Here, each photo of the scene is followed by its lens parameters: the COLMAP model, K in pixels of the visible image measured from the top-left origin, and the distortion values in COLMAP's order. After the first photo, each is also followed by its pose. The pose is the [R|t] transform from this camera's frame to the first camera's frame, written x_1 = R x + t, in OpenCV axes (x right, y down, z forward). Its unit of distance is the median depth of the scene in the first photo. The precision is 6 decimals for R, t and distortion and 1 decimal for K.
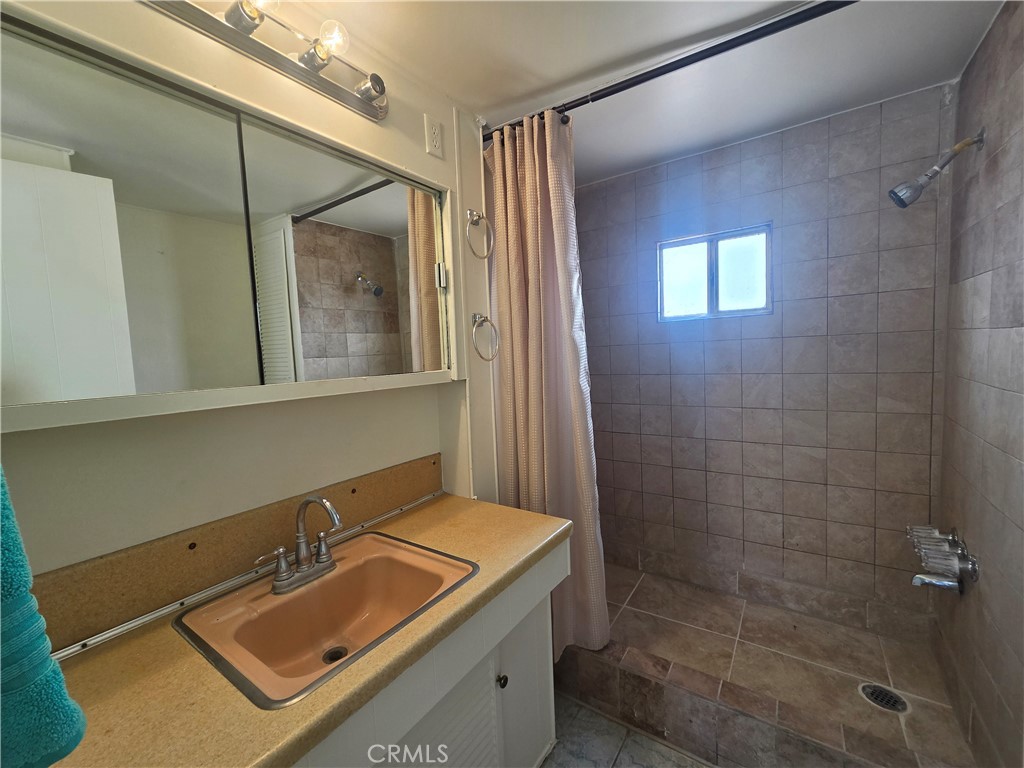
lens RADIAL K [[418.8, 0, 512.1], [0, 418.8, 376.4], [0, 0, 1]] dist [0.001207, -0.000291]
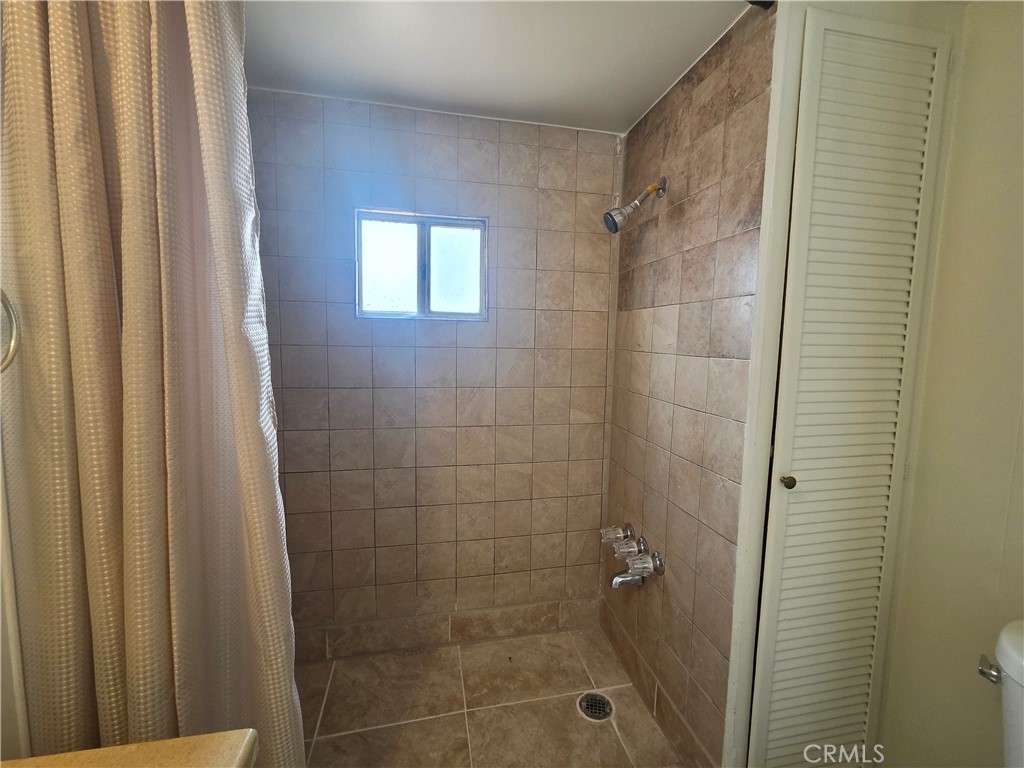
lens RADIAL K [[418.8, 0, 512.1], [0, 418.8, 376.4], [0, 0, 1]] dist [0.001207, -0.000291]
pose [[0.686864, -0.005659, 0.726764, 0.001162], [-0.006452, 0.999883, 0.013884, -0.046323], [-0.726757, -0.014225, 0.686747, 0.365581]]
